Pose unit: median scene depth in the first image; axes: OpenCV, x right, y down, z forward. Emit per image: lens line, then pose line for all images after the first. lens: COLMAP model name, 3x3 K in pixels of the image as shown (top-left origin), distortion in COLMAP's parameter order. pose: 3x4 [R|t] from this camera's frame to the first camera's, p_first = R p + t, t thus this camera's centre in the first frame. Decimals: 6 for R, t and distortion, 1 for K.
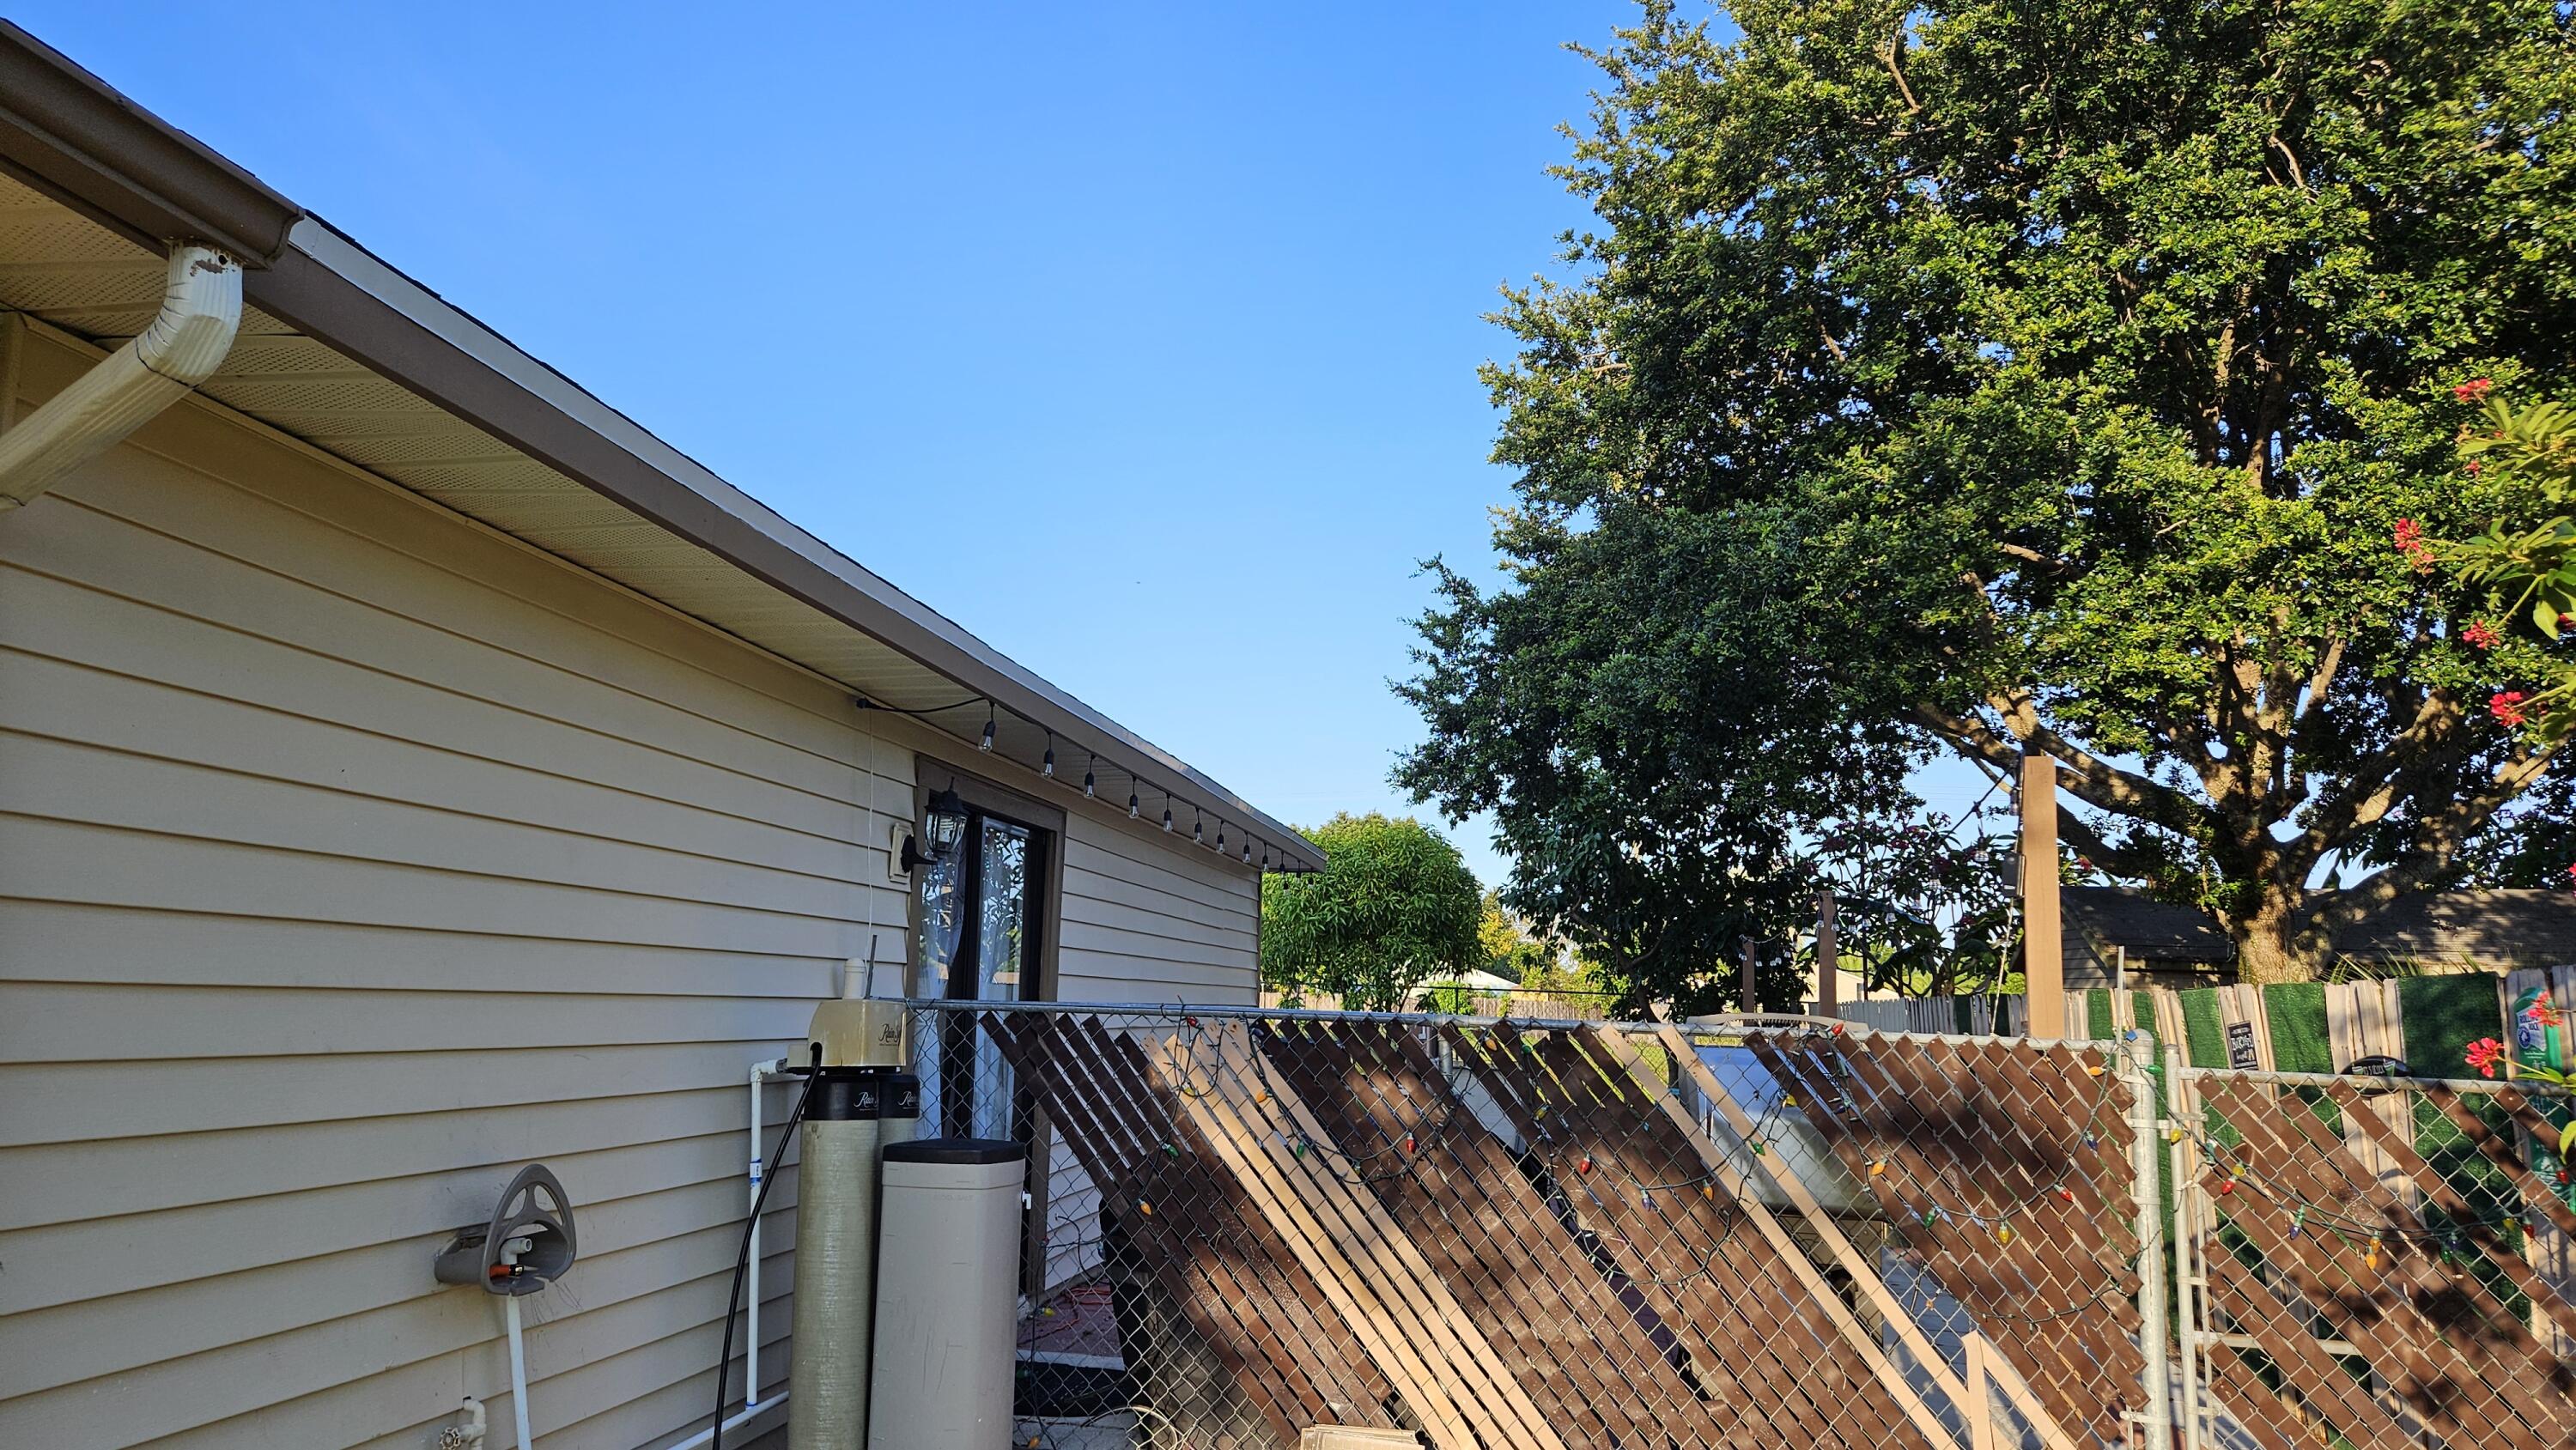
lens RADIAL K [[1747.0, 0, 1288.0], [0, 1747.0, 725.0], [0, 0, 1]] dist [0.068601, 0.000068]
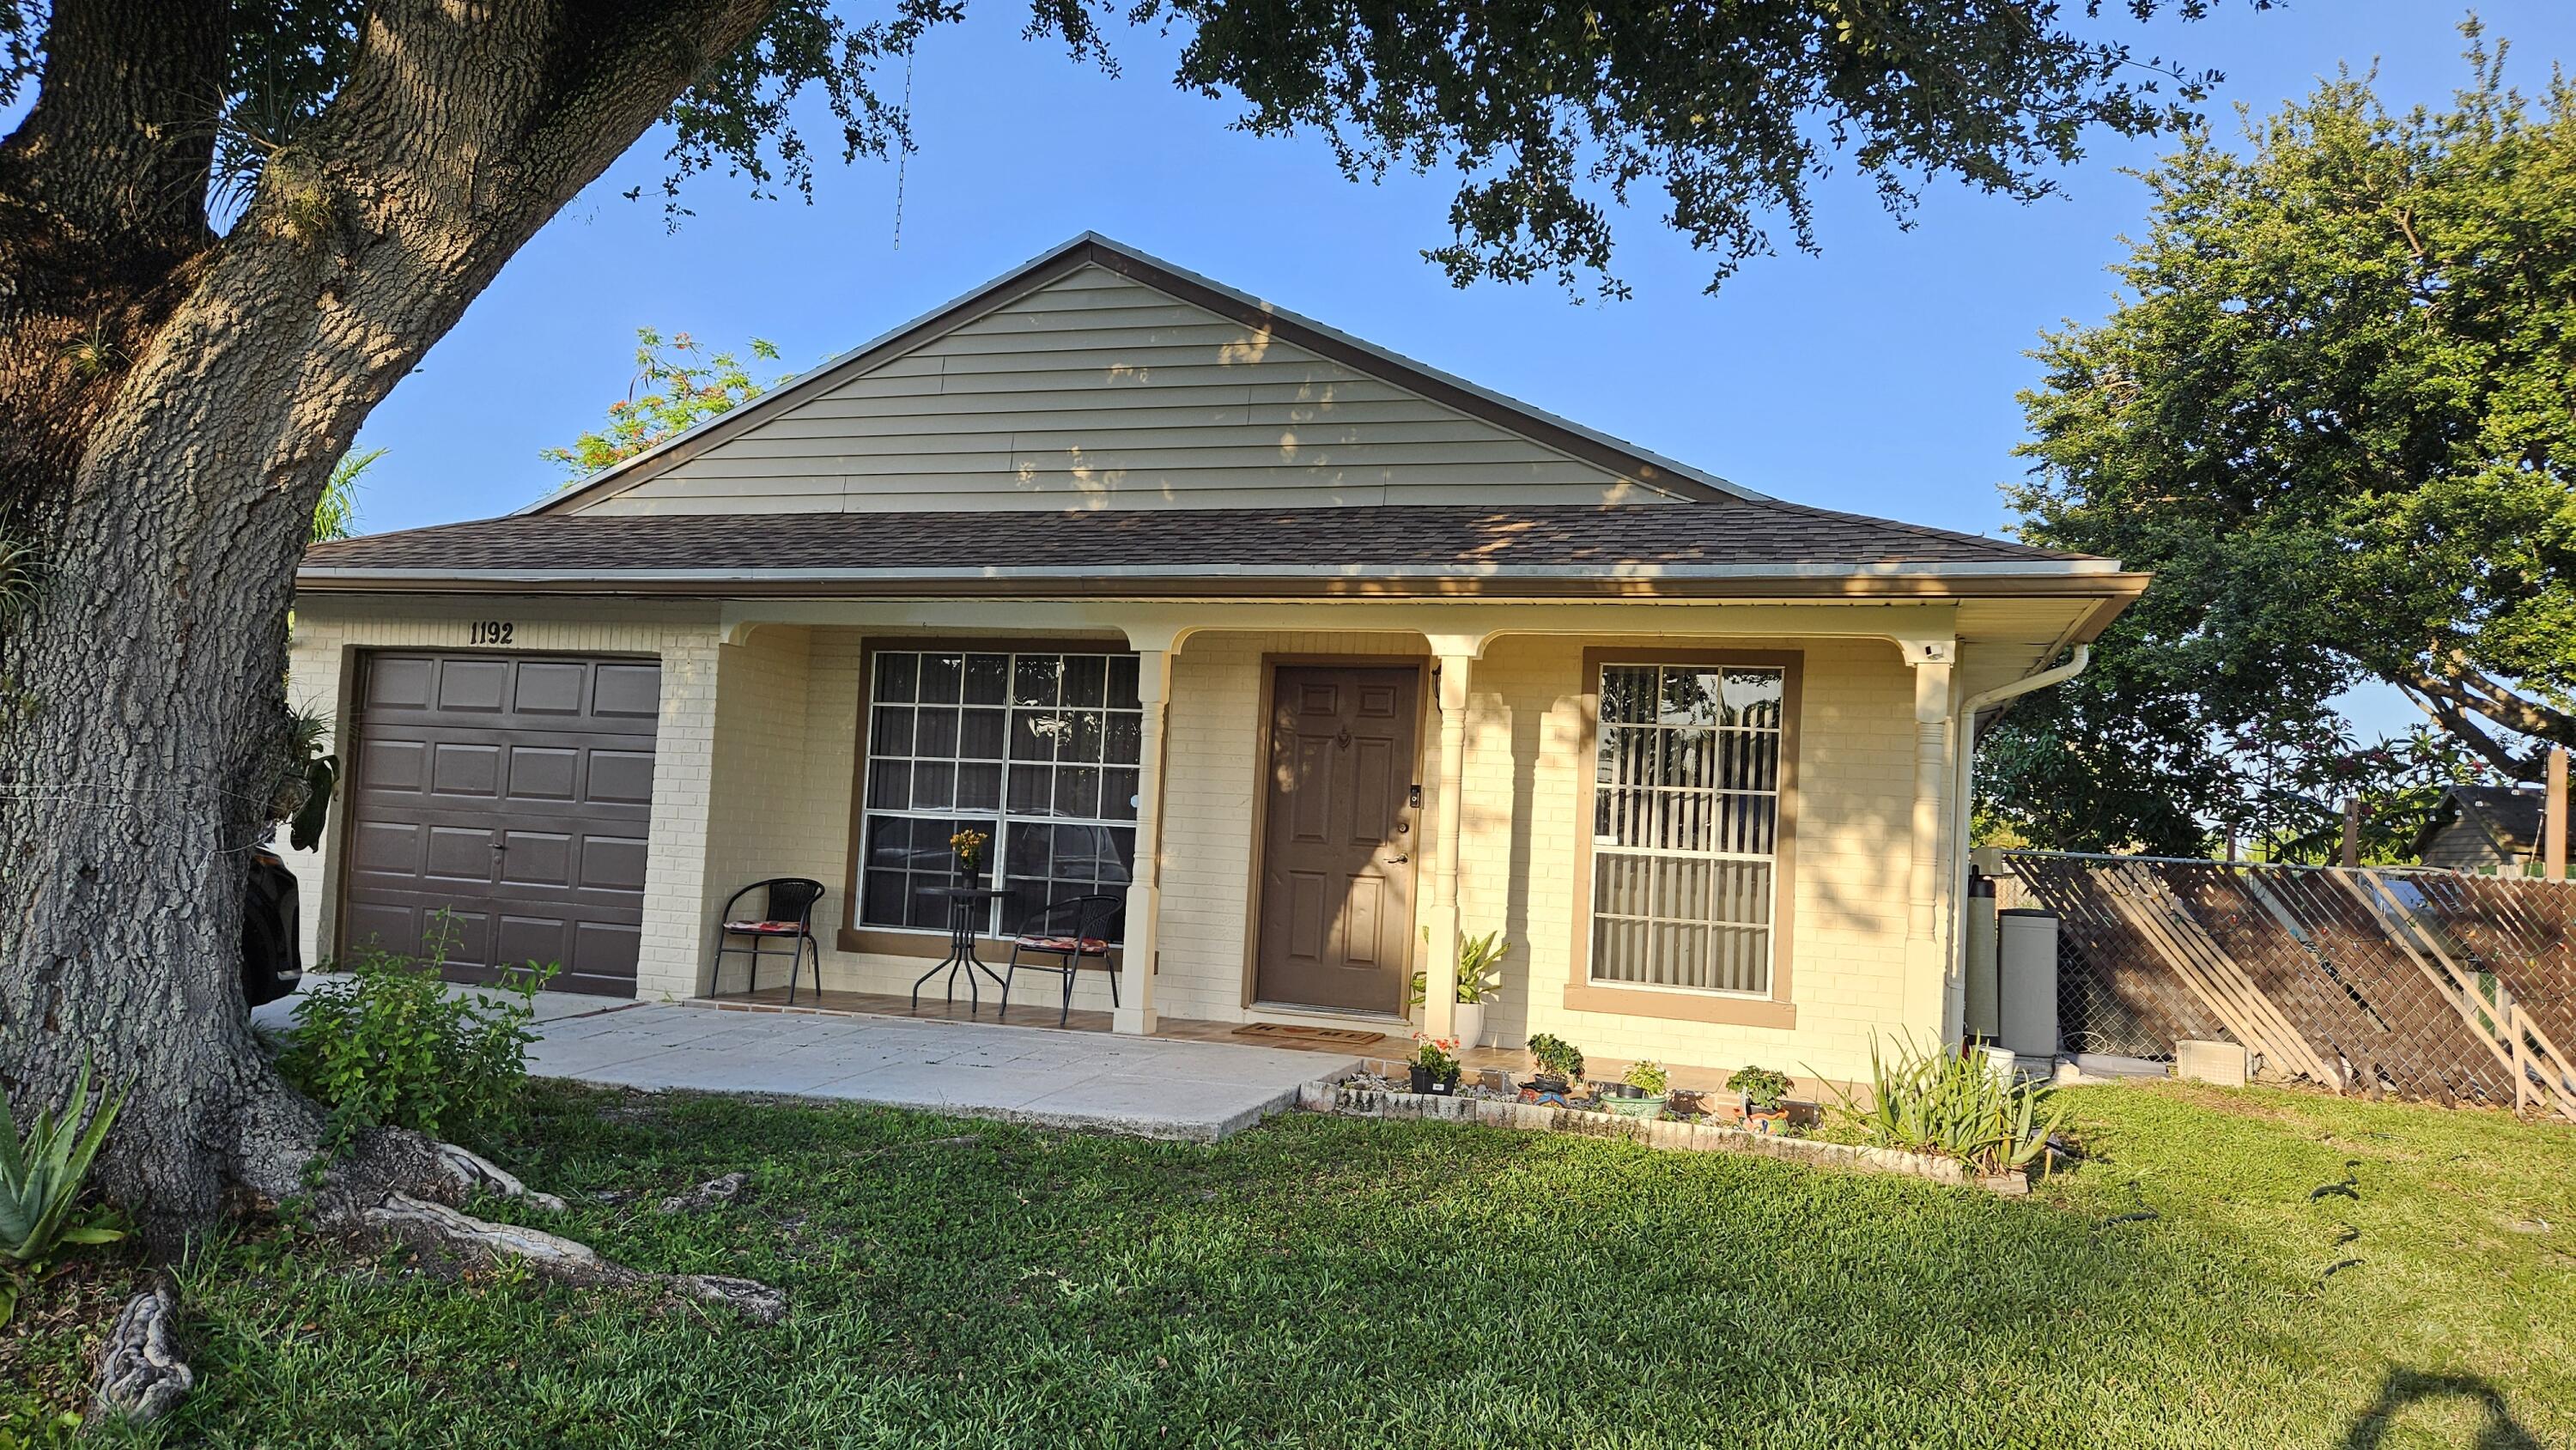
lens RADIAL K [[1707.6, 0, 1288.0], [0, 1707.6, 725.0], [0, 0, 1]] dist [0.004097, -0.000228]
pose [[0.986811, 0.018123, -0.160858, -0.736396], [-0.005732, 0.997002, 0.077165, -0.158266], [0.161774, -0.075226, 0.983956, -1.244171]]
